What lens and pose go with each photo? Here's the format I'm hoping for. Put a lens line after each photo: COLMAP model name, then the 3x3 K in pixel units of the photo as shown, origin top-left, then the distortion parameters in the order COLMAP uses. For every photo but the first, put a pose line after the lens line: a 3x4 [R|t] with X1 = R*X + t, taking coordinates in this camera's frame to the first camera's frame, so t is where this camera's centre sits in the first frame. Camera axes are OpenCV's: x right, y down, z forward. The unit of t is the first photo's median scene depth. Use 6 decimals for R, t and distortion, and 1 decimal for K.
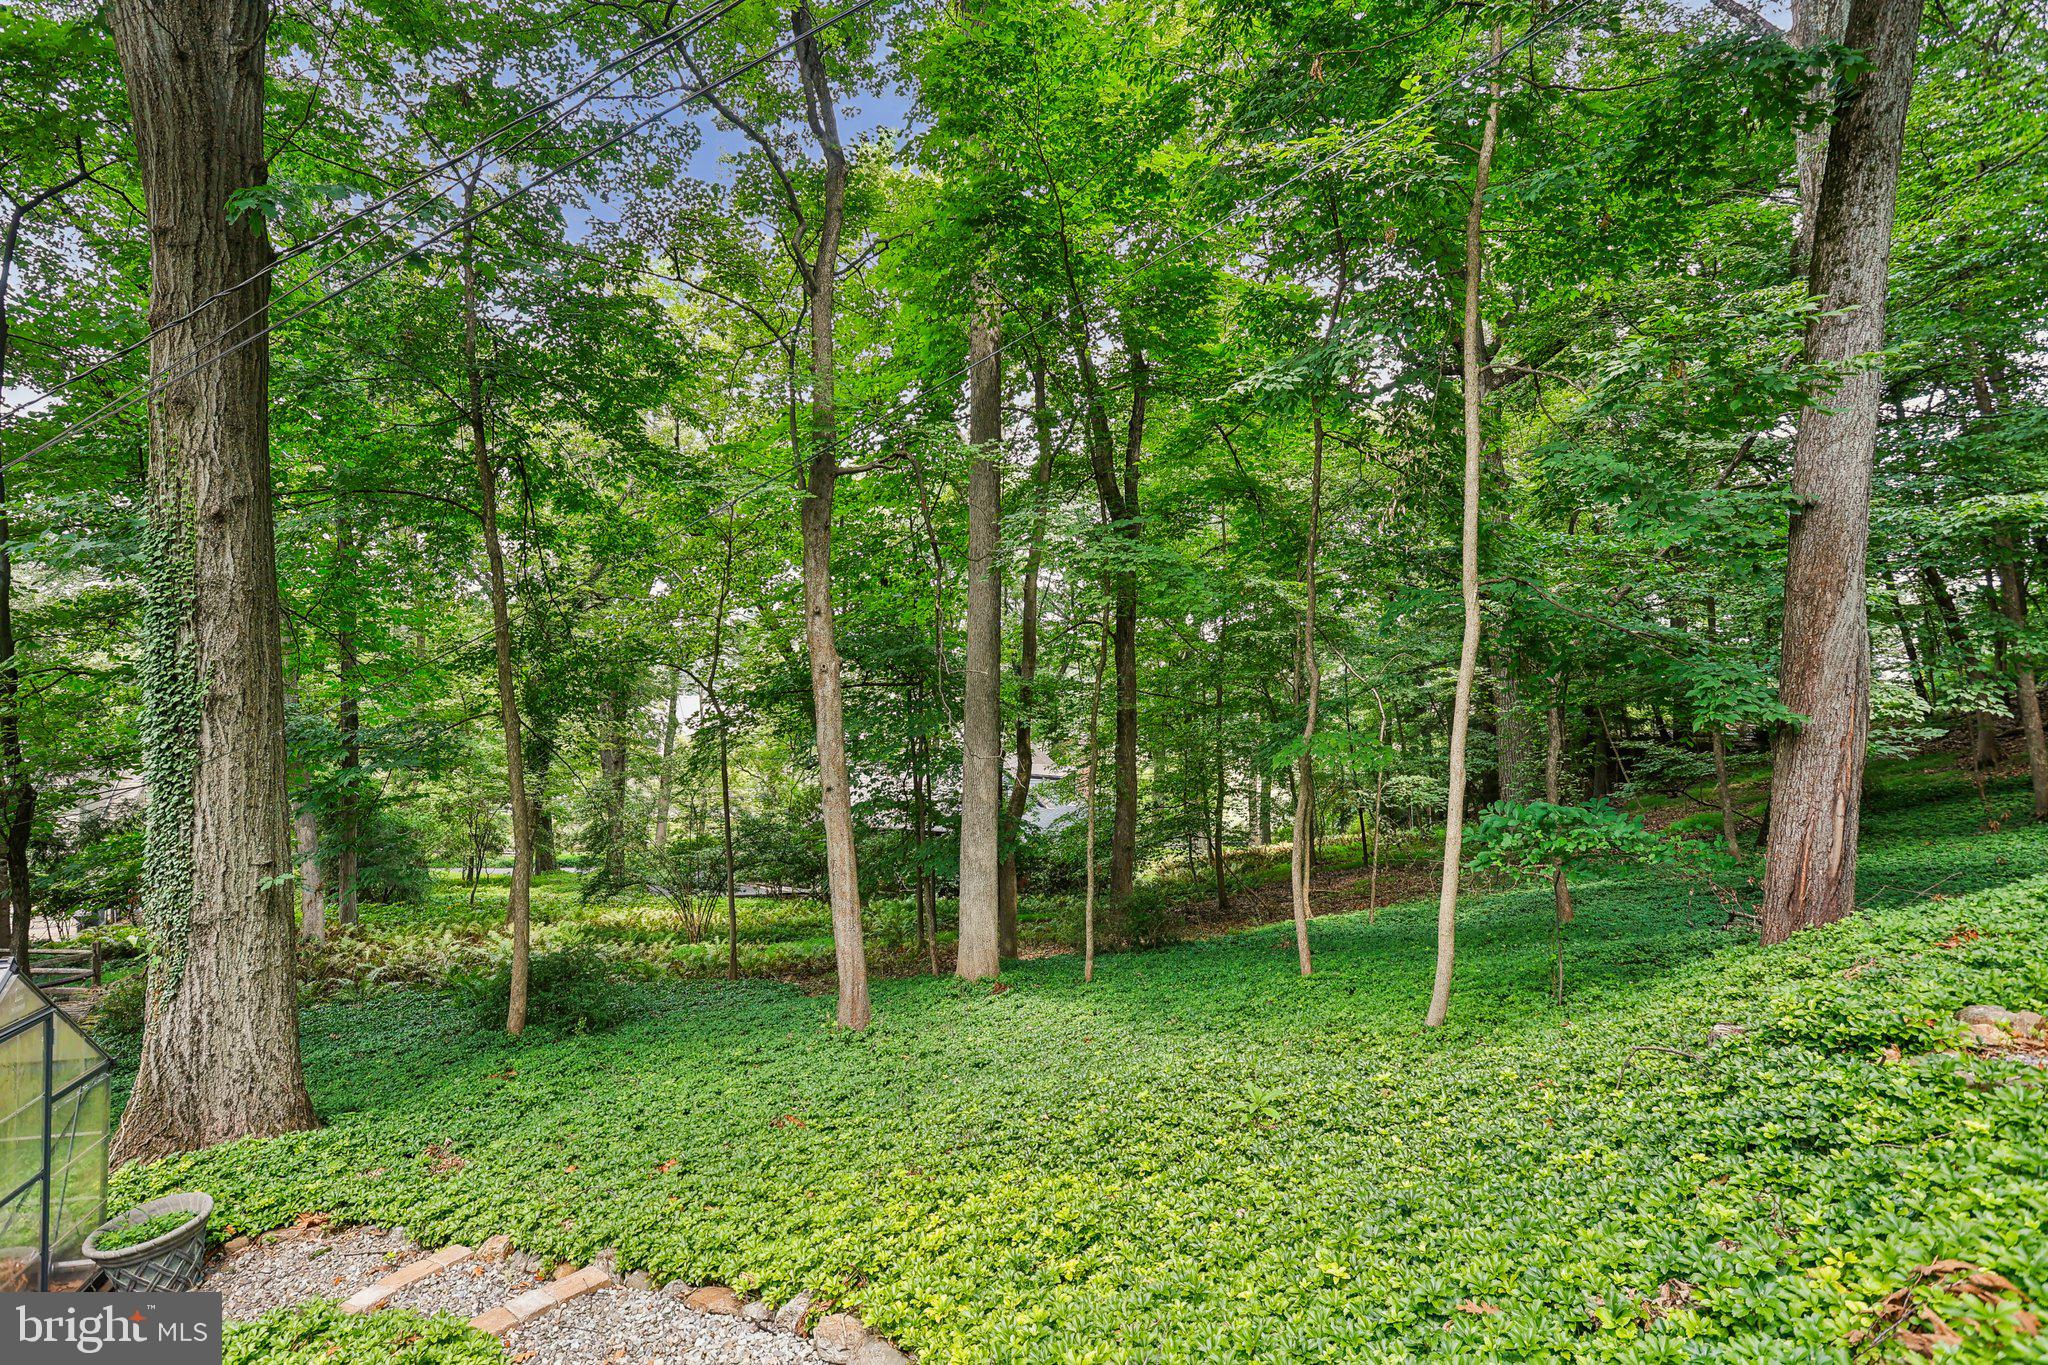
lens RADIAL K [[1107.1, 0, 1022.3], [0, 1107.1, 679.1], [0, 0, 1]] dist [-0.065610, 0.035237]
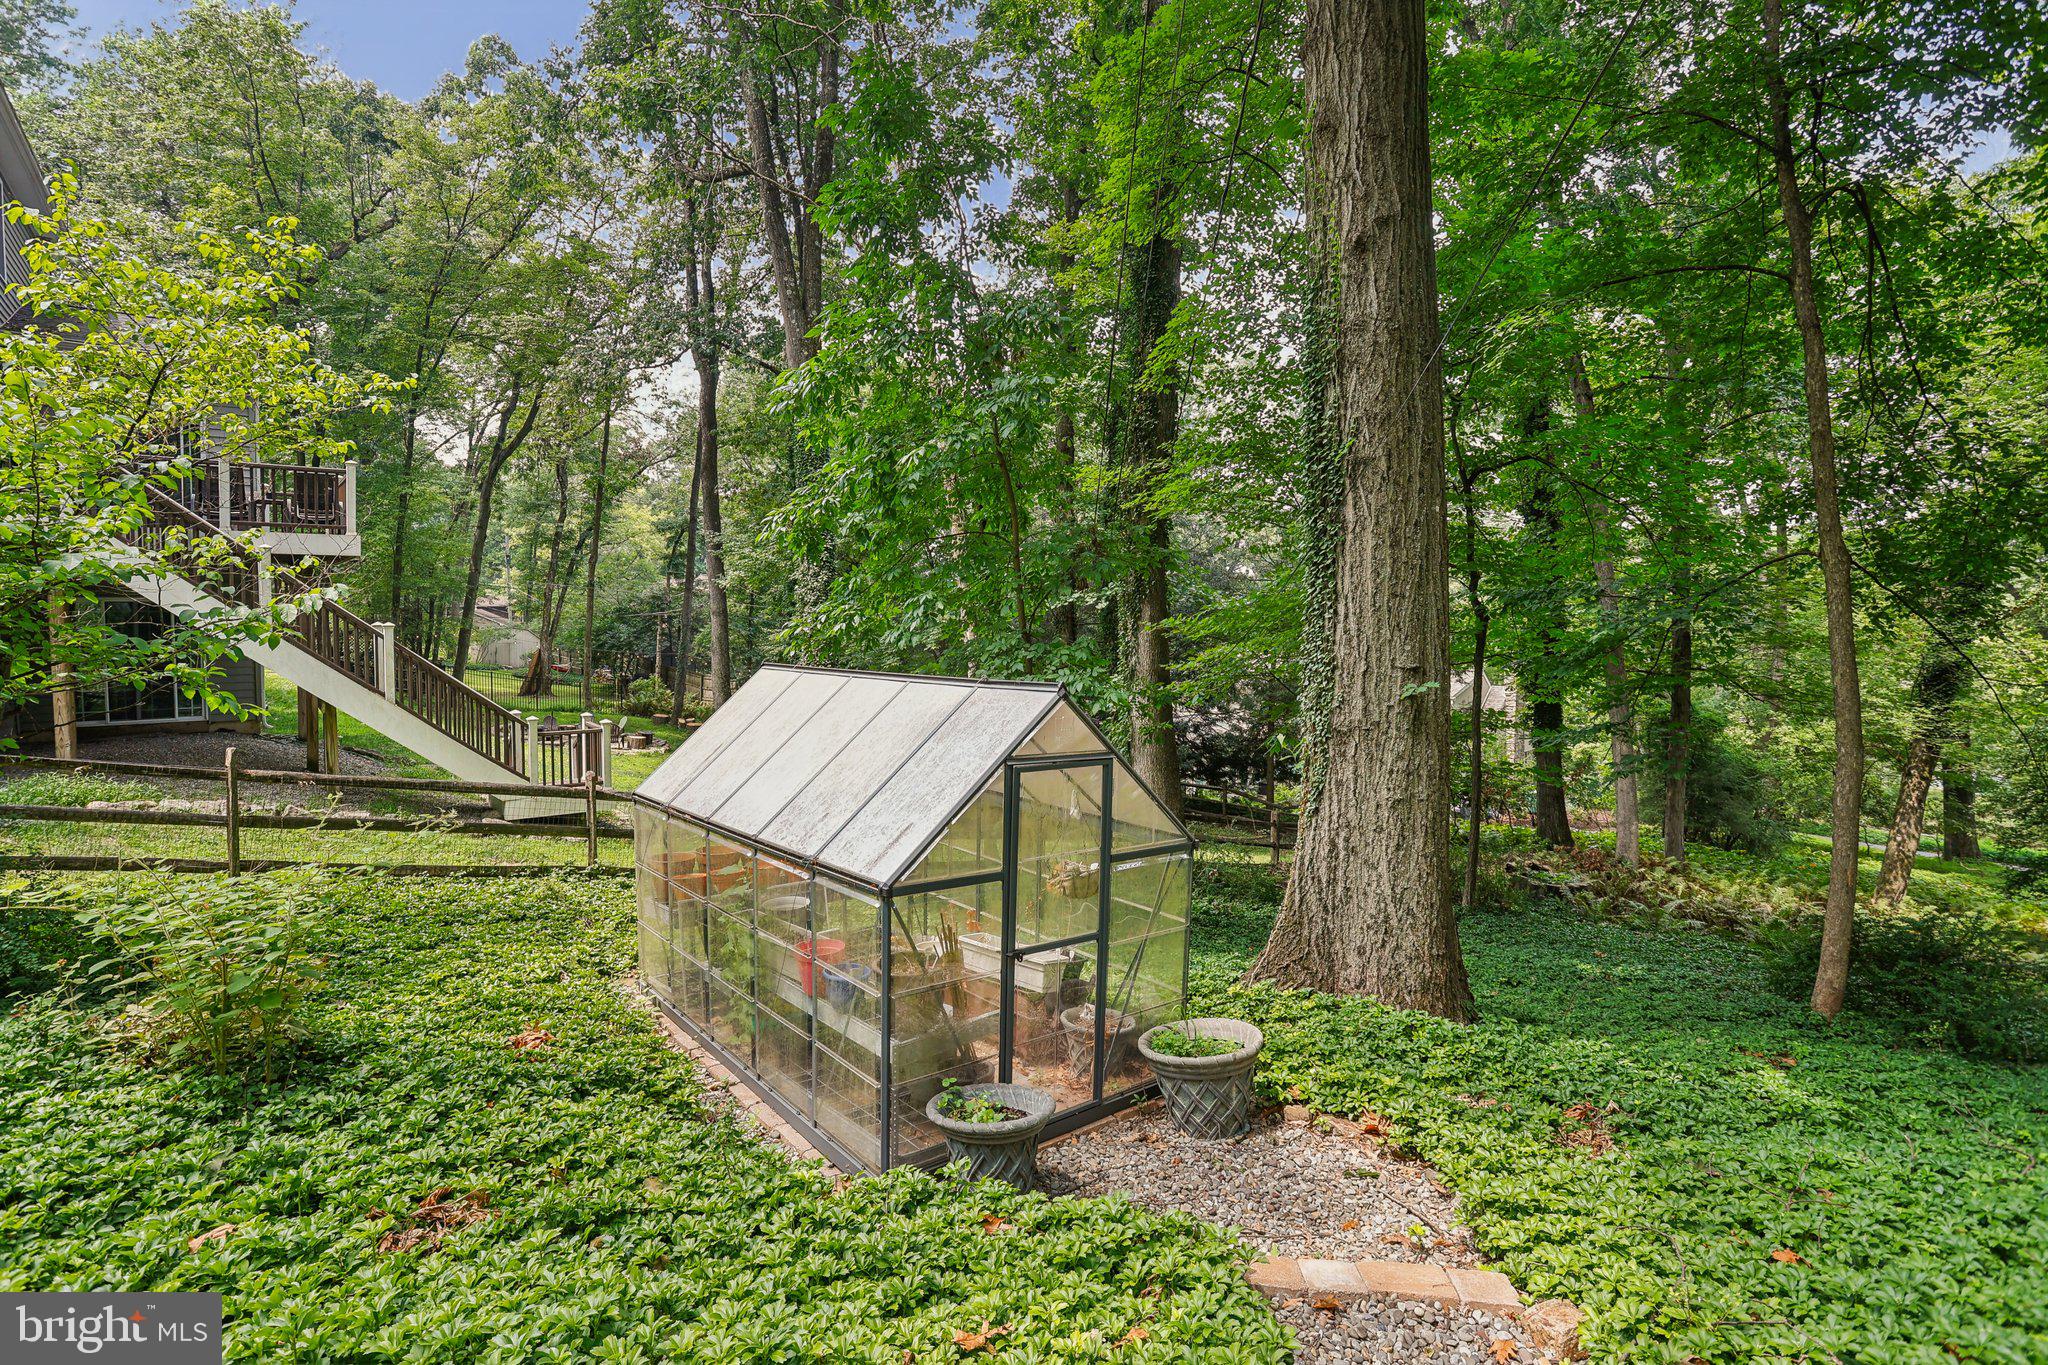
lens RADIAL K [[963.3, 0, 1023.1], [0, 963.3, 679.9], [0, 0, 1]] dist [-0.043886, 0.002014]
pose [[0.331274, 0.009541, -0.943486, -0.133092], [-0.015757, 0.999865, 0.004579, 0.187660], [0.943403, 0.013350, 0.331379, 0.512105]]
